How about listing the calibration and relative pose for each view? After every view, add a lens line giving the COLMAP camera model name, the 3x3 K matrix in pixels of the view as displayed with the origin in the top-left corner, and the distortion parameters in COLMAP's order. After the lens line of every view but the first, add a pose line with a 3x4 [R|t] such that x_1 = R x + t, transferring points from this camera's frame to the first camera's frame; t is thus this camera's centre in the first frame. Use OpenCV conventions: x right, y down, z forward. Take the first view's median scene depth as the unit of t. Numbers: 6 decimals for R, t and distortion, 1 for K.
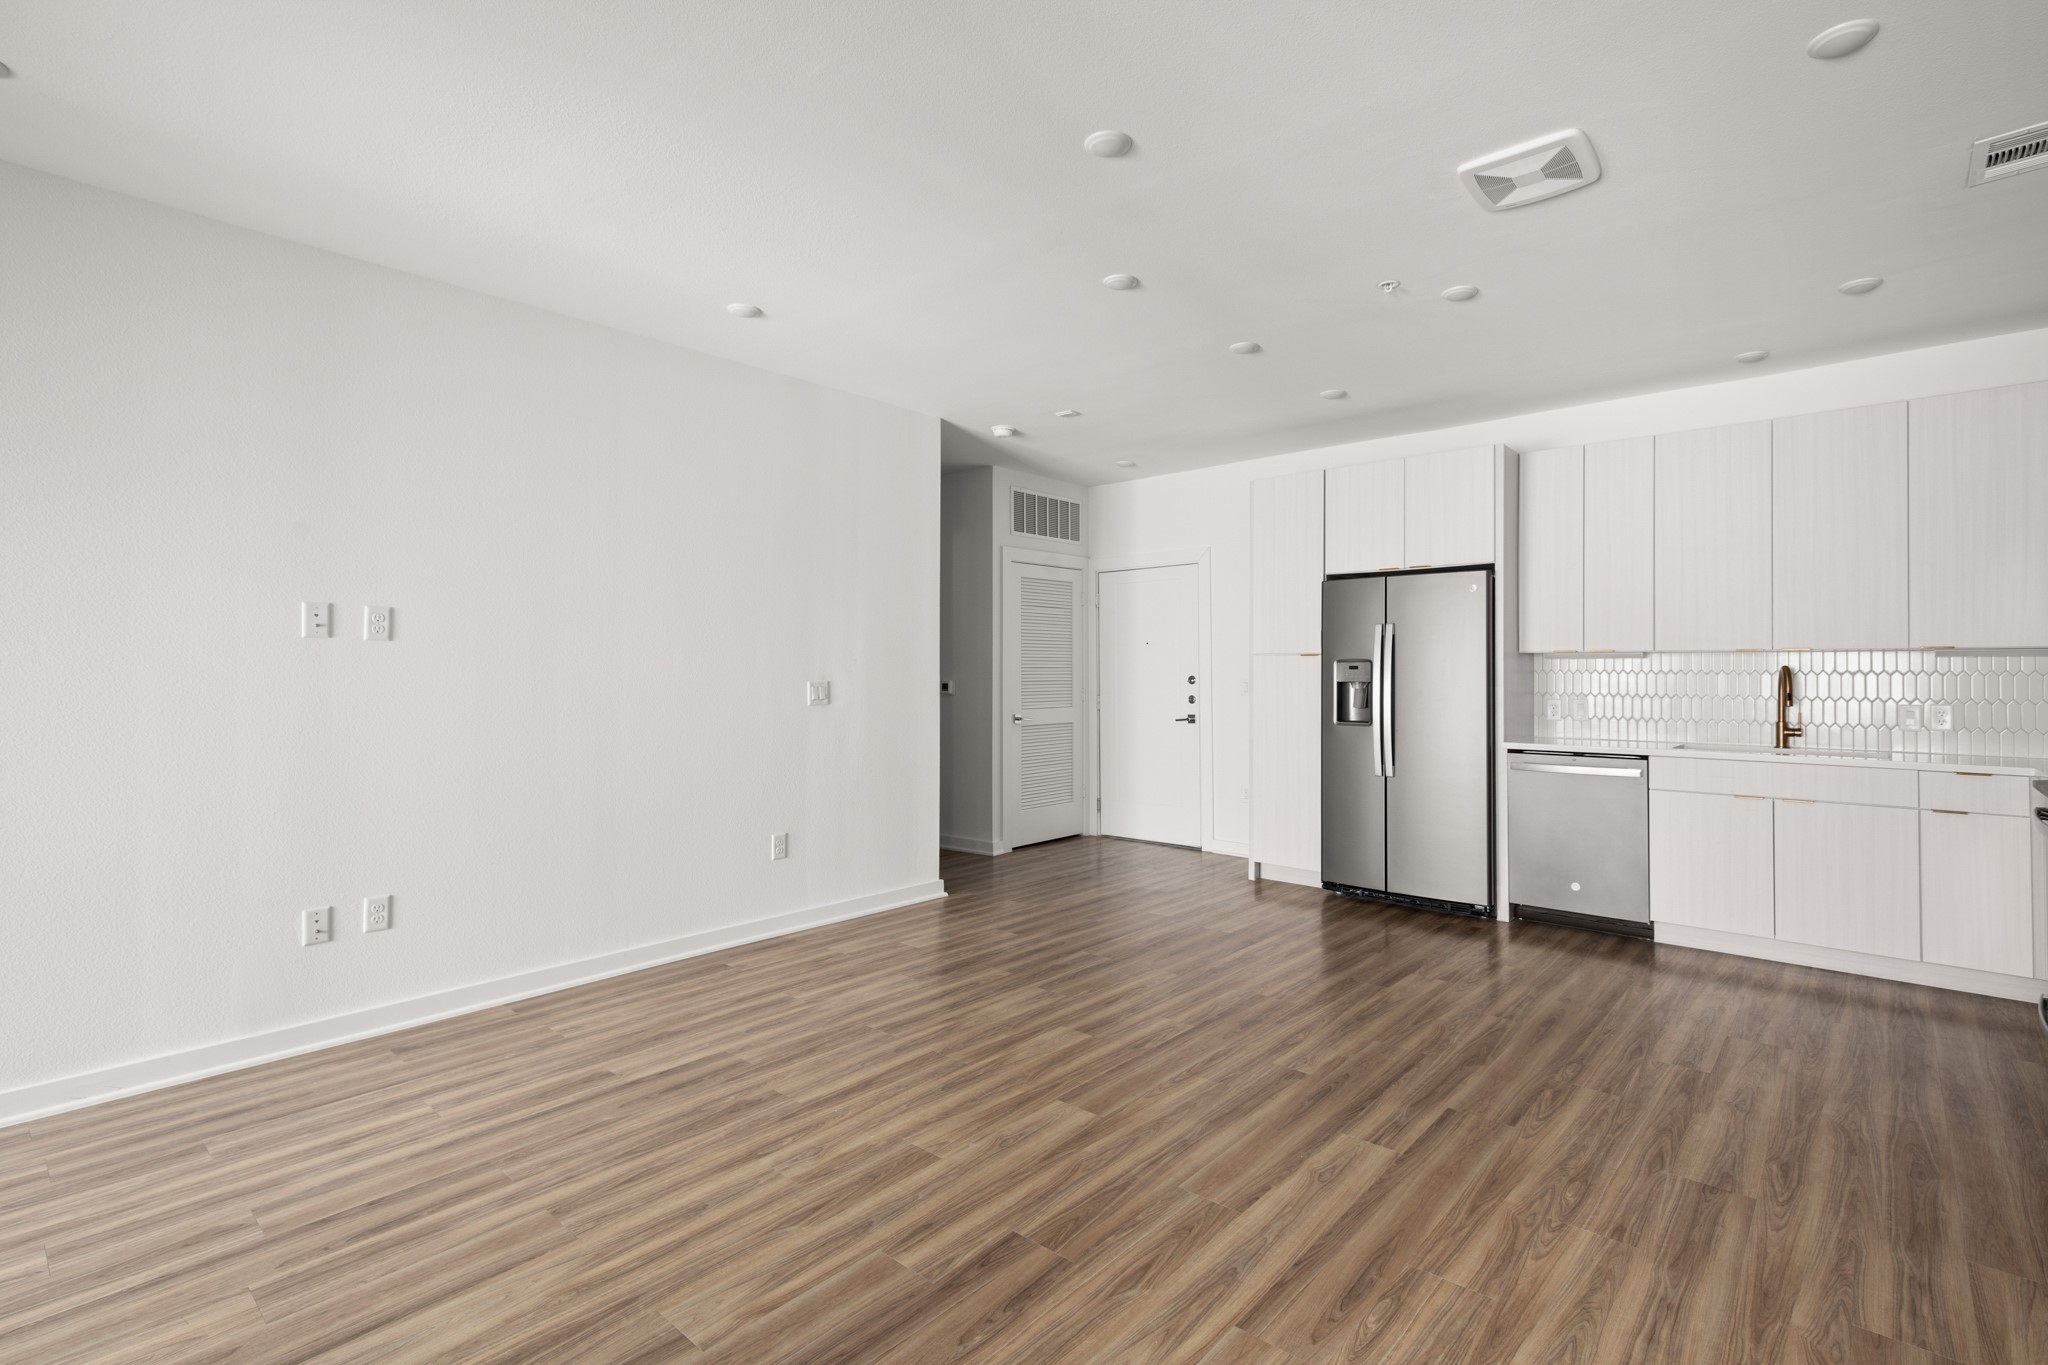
lens RADIAL K [[951.7, 0, 1022.2], [0, 951.7, 678.4], [0, 0, 1]] dist [-0.001837, -0.000519]
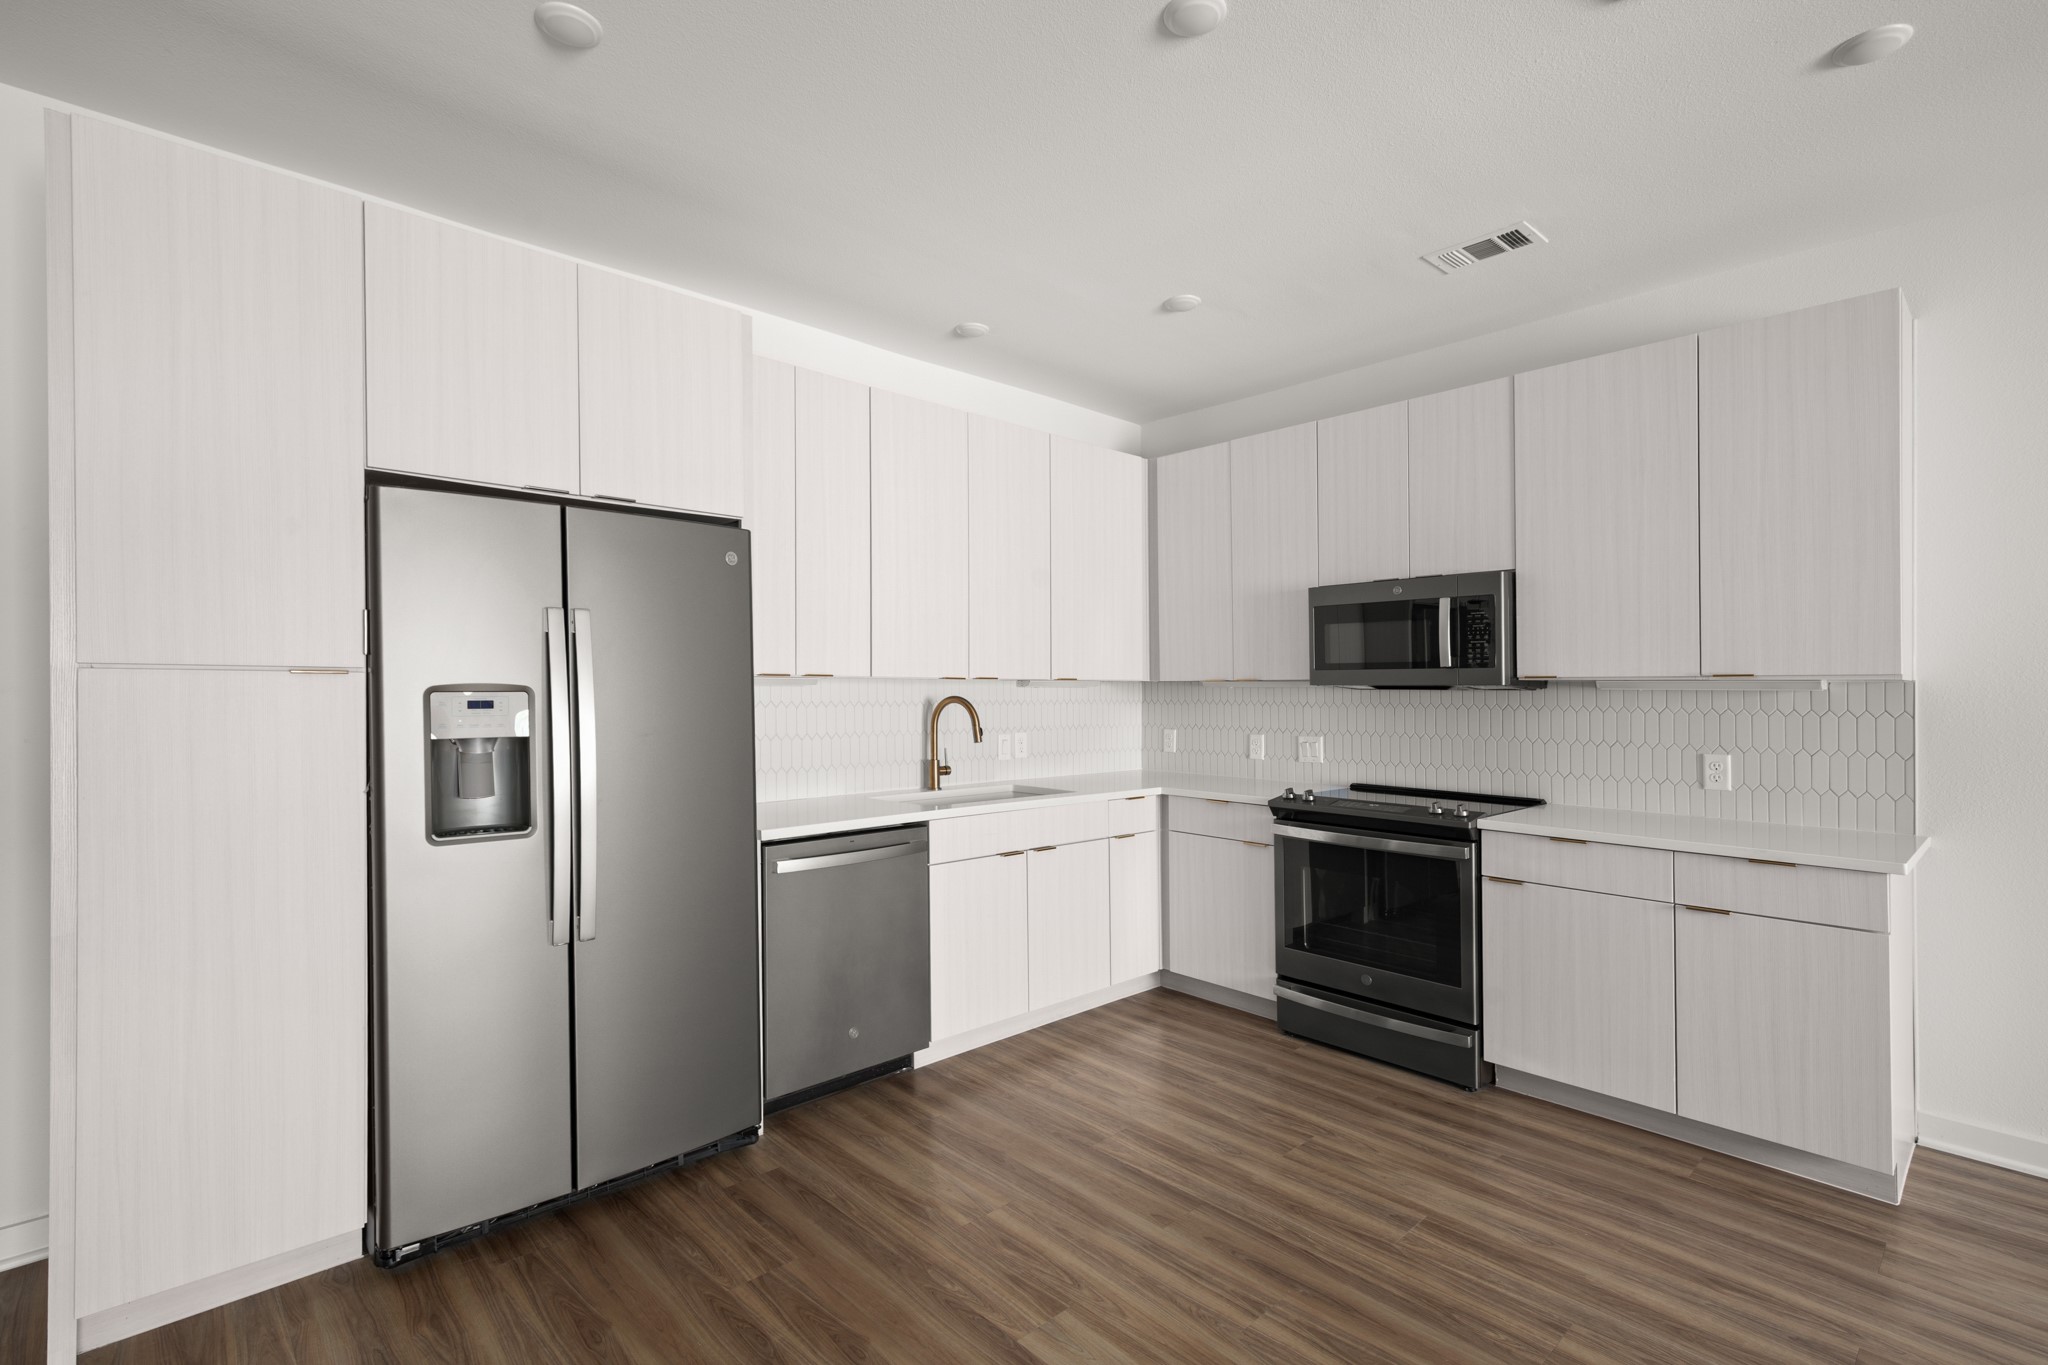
lens RADIAL K [[951.7, 0, 1023.0], [0, 951.7, 694.4], [0, 0, 1]] dist [-0.001837, -0.000519]
pose [[0.088057, -0.003491, 0.996109, -0.075820], [0.003034, 0.999990, 0.003236, -0.020417], [-0.996111, 0.002737, 0.088067, 0.968623]]
